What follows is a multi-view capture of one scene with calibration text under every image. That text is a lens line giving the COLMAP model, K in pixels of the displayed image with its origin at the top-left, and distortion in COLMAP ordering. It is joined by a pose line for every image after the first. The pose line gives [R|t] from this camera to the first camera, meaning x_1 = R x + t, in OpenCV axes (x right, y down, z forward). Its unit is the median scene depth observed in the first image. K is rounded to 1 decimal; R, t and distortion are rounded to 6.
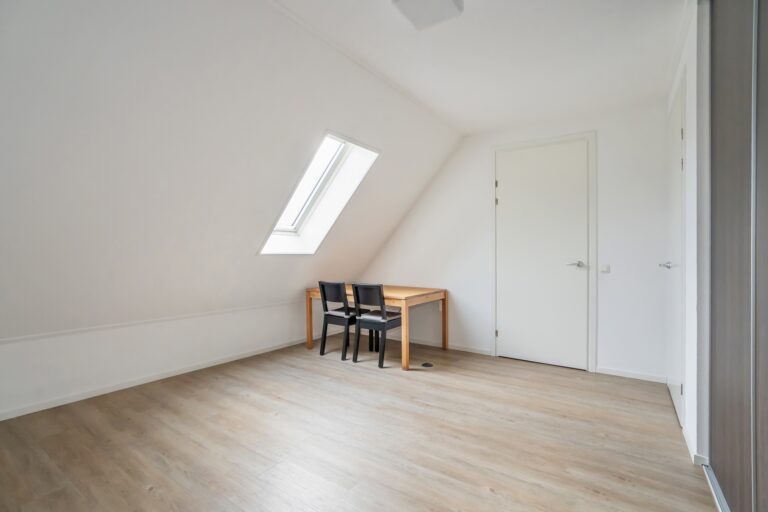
lens RADIAL K [[357.4, 0, 384.1], [0, 357.4, 255.0], [0, 0, 1]] dist [-0.001474, 0.000251]
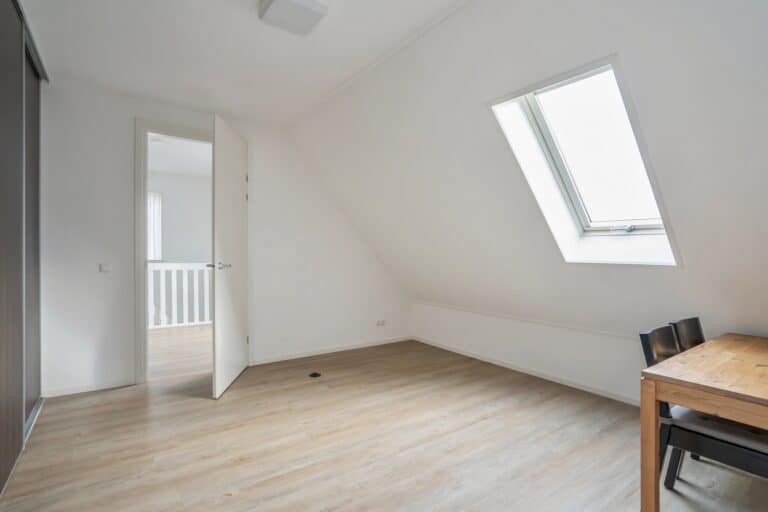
lens RADIAL K [[373.8, 0, 384.0], [0, 373.8, 259.0], [0, 0, 1]] dist [-0.000086, -0.000108]
pose [[-0.336302, -0.007214, -0.941727, 0.726488], [-0.009234, 0.999948, -0.004362, -0.004312], [0.941709, 0.007229, -0.336351, 1.109509]]
